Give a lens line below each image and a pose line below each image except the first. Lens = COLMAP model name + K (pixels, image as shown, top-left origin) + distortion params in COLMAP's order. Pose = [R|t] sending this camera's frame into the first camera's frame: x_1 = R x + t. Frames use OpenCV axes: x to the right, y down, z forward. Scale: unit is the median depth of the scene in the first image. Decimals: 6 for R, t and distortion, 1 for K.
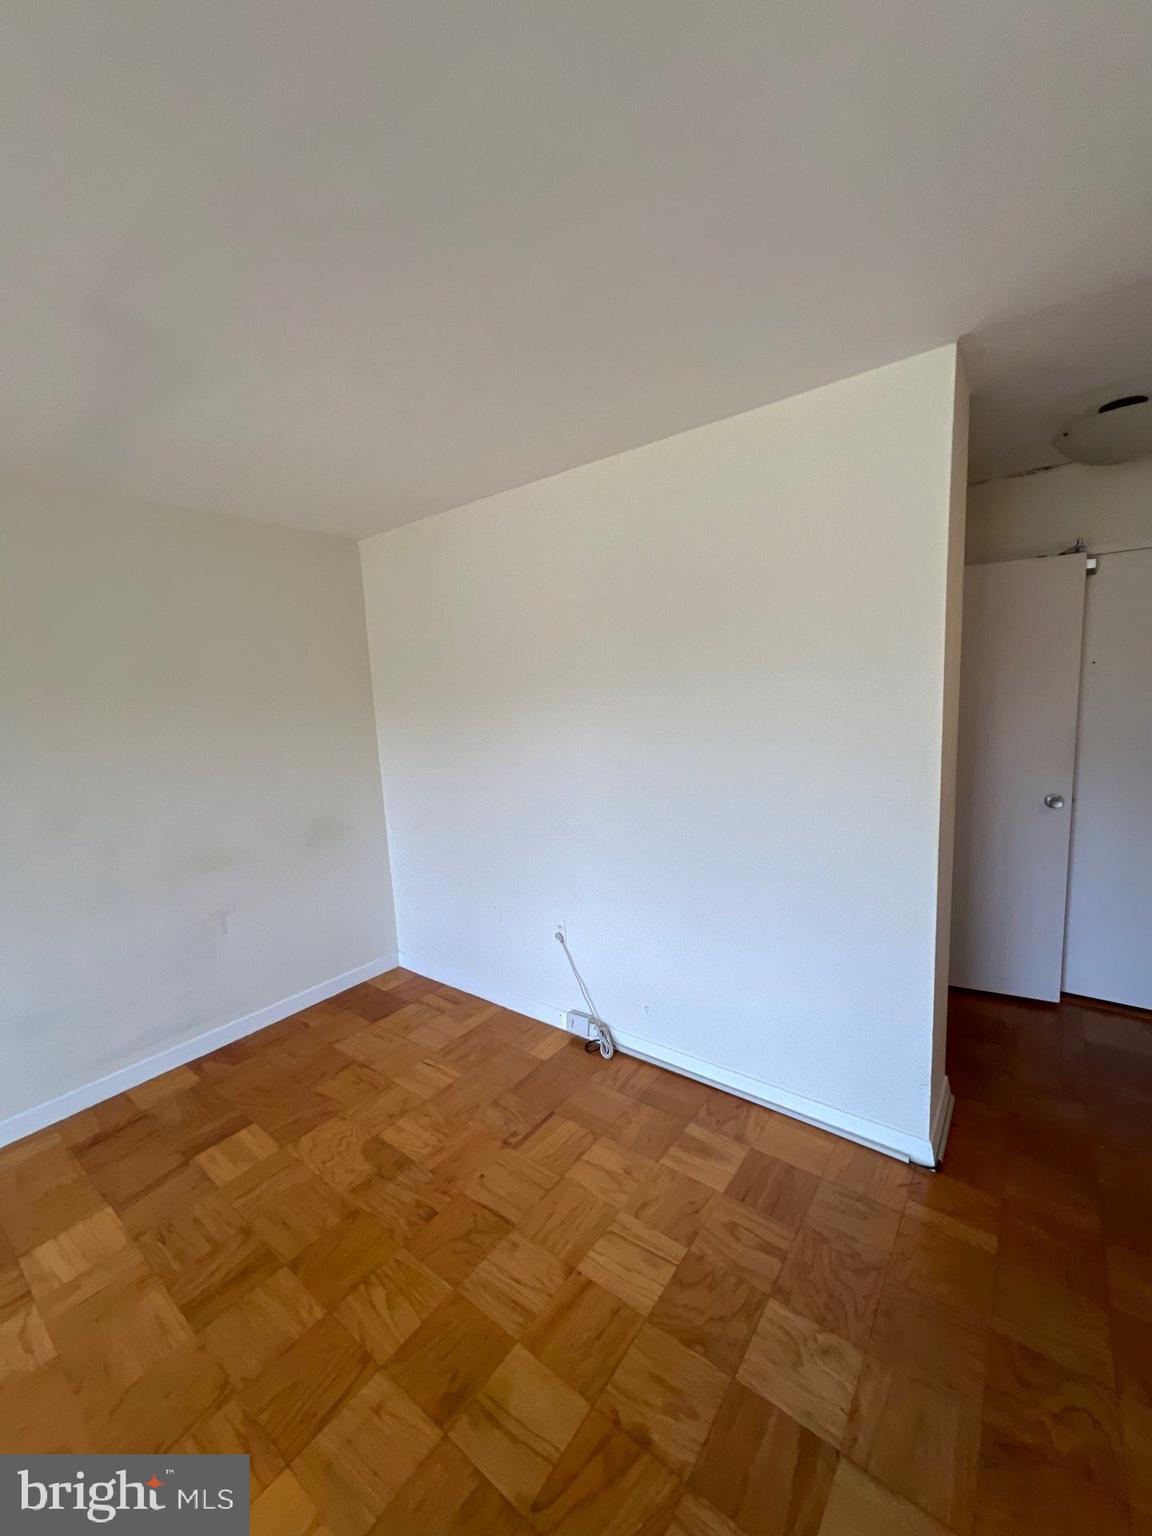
lens RADIAL K [[612.8, 0, 573.8], [0, 612.8, 774.7], [0, 0, 1]] dist [-0.000986, 0.000597]
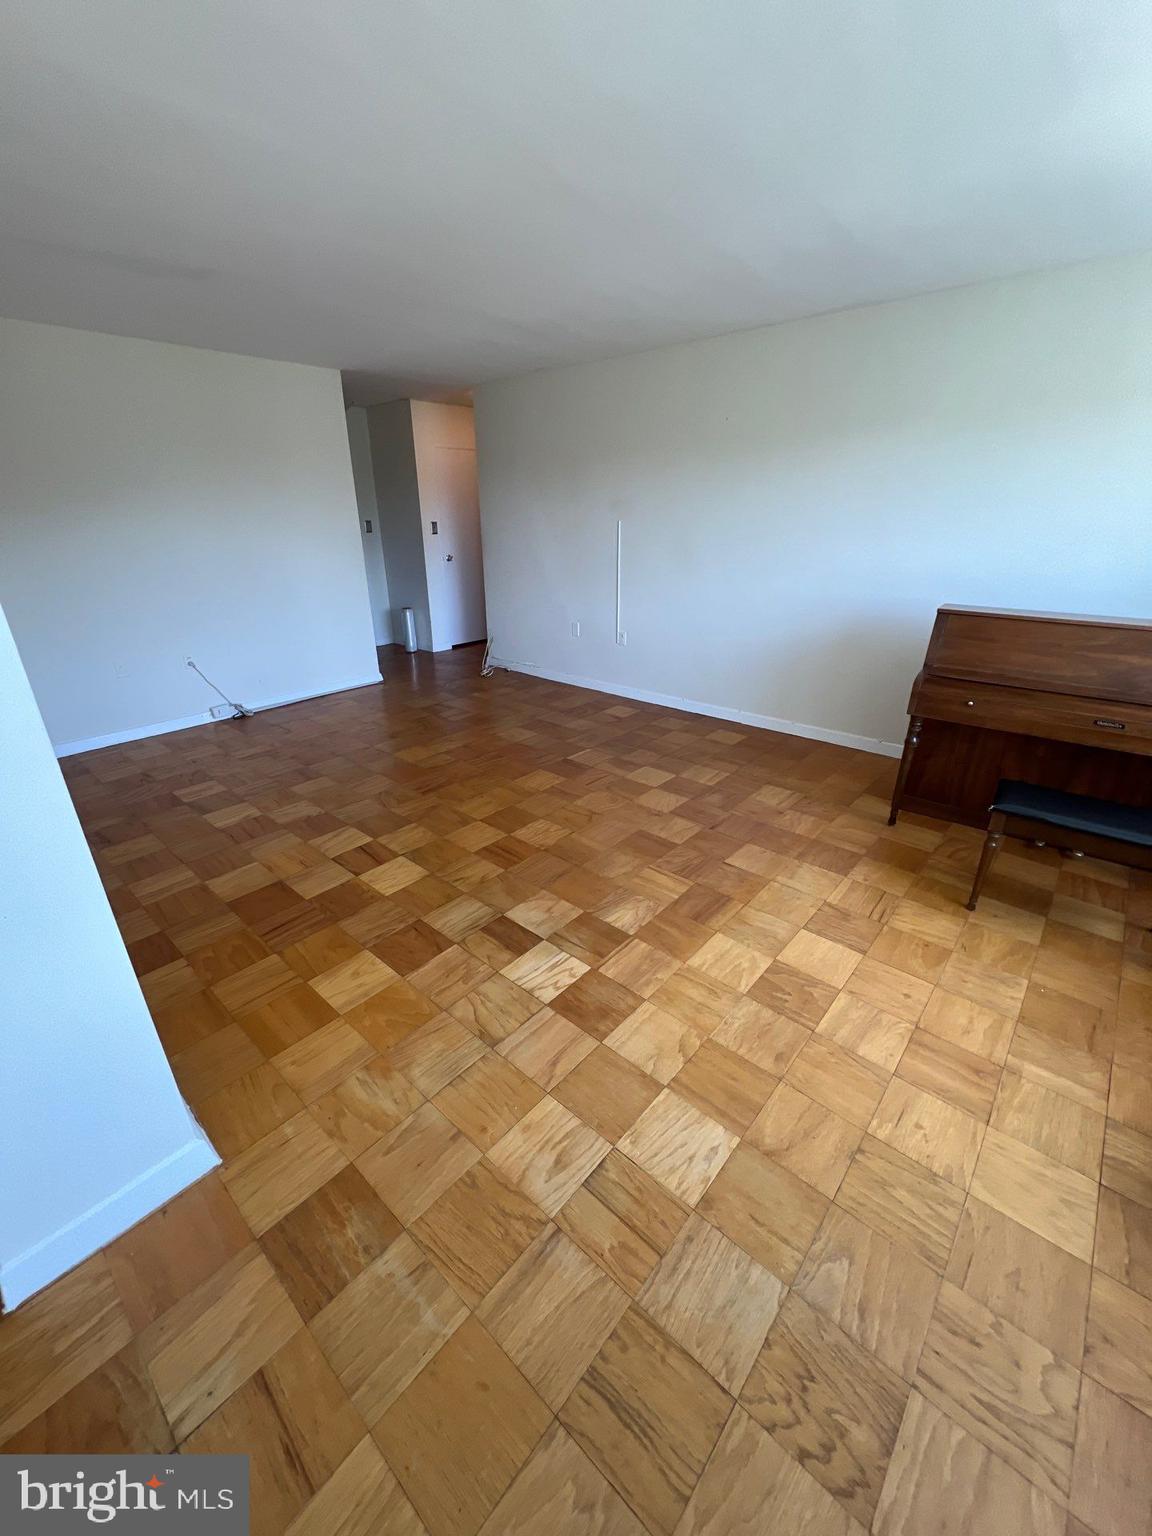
lens RADIAL K [[612.8, 0, 581.0], [0, 612.8, 766.4], [0, 0, 1]] dist [-0.000986, 0.000597]
pose [[0.057568, -0.341422, 0.938146, -2.077334], [0.143949, 0.932723, 0.330615, 0.180652], [-0.987909, 0.116012, 0.102842, -0.167757]]
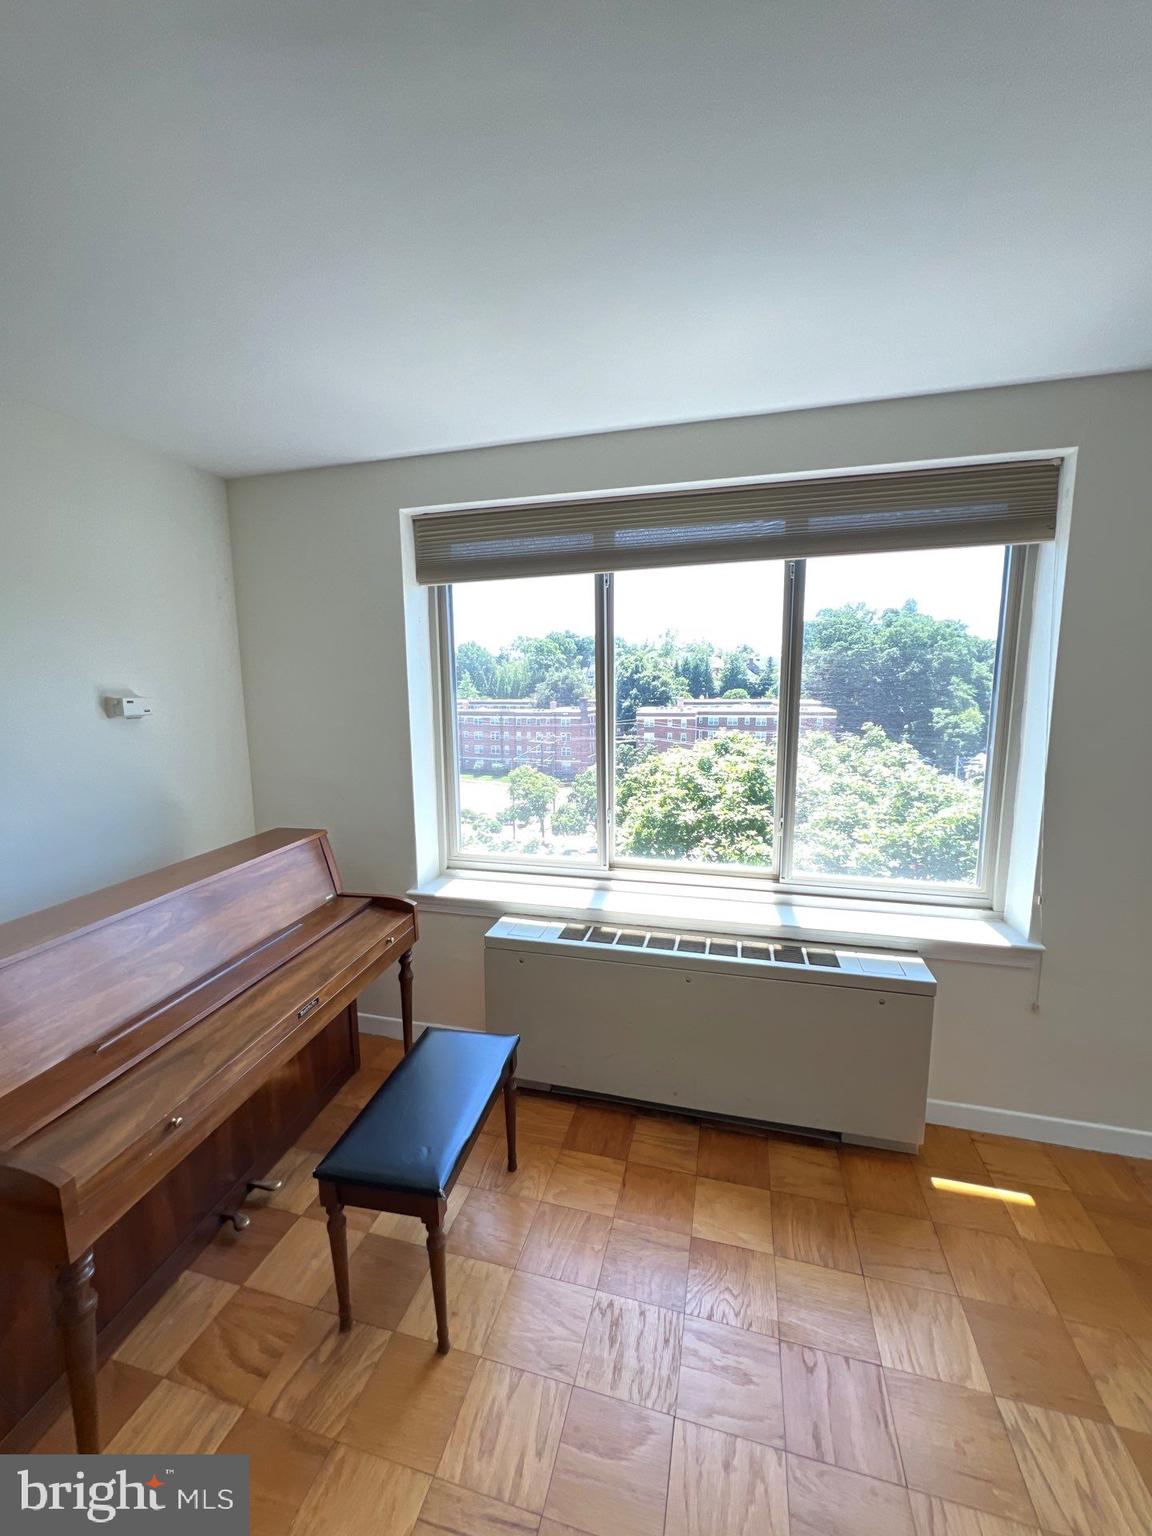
lens RADIAL K [[612.8, 0, 581.5], [0, 612.8, 771.4], [0, 0, 1]] dist [-0.000986, 0.000597]
pose [[-0.918813, 0.108365, -0.379526, -0.972427], [-0.008122, 0.956177, 0.292677, 0.074988], [0.394610, 0.271997, -0.877668, -0.247420]]
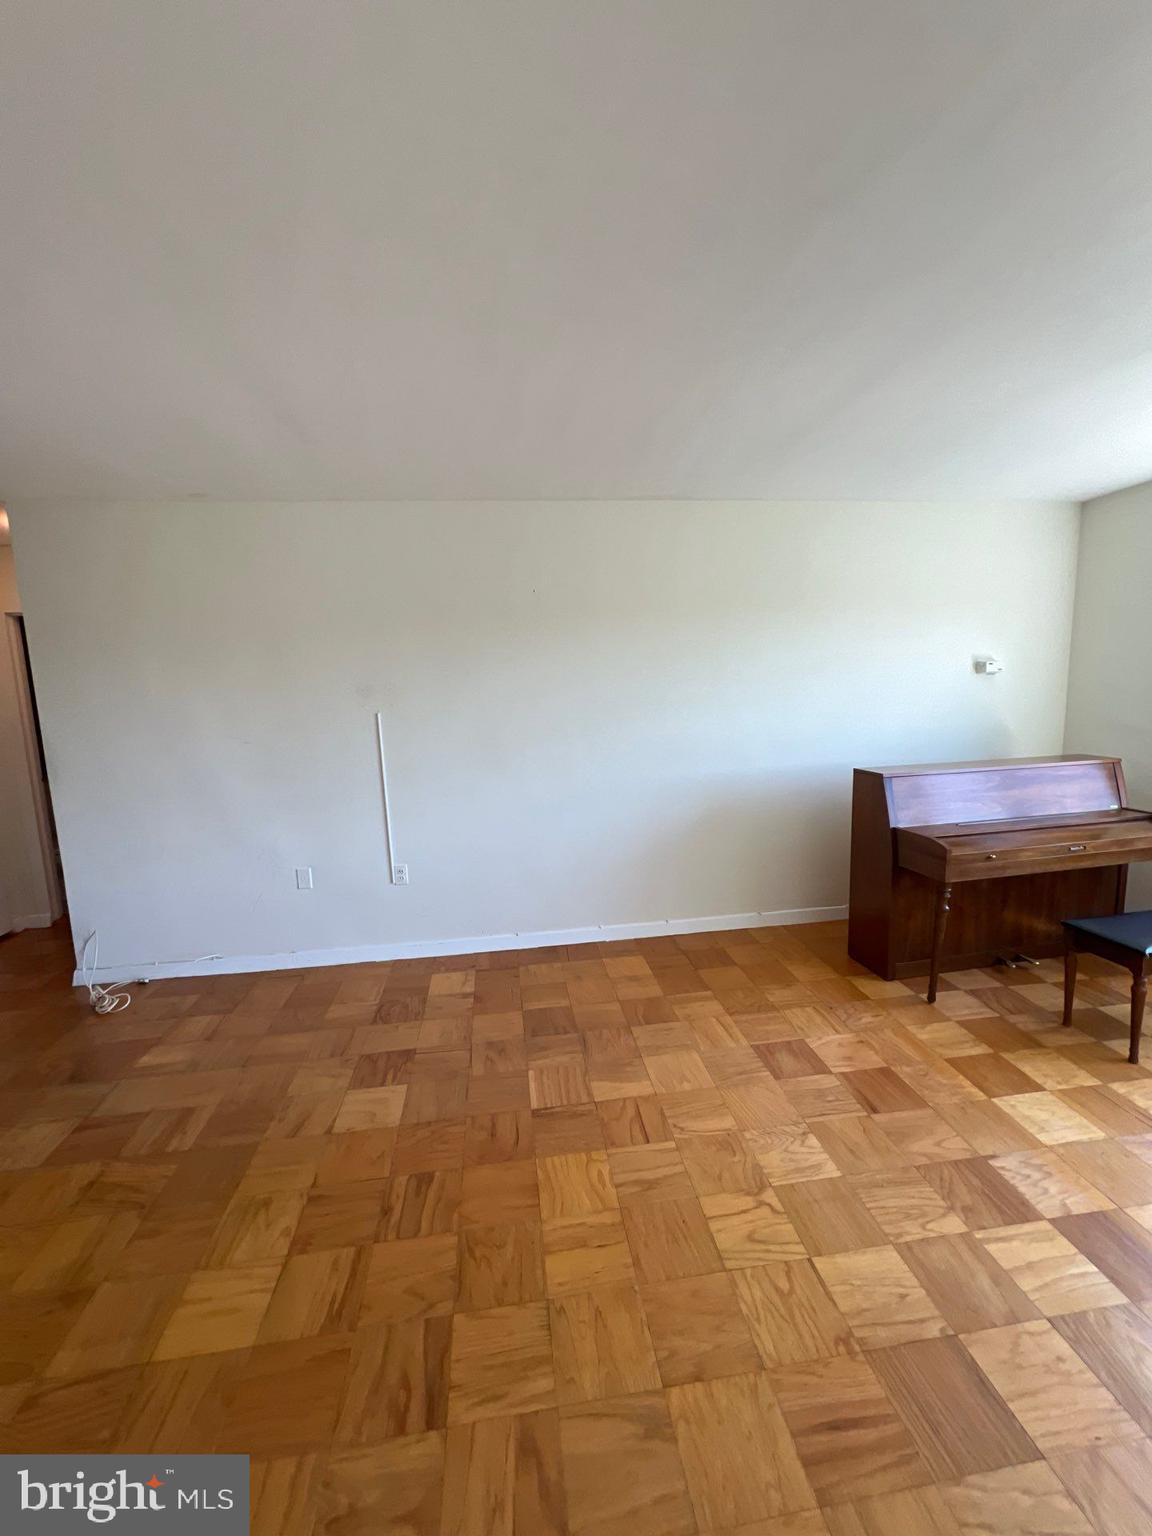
lens RADIAL K [[612.8, 0, 573.3], [0, 612.8, 771.3], [0, 0, 1]] dist [-0.000986, 0.000597]
pose [[-0.705588, -0.030534, 0.707964, -1.078715], [0.167909, 0.963415, 0.208897, 0.005287], [-0.688441, 0.266268, -0.674648, 0.576426]]
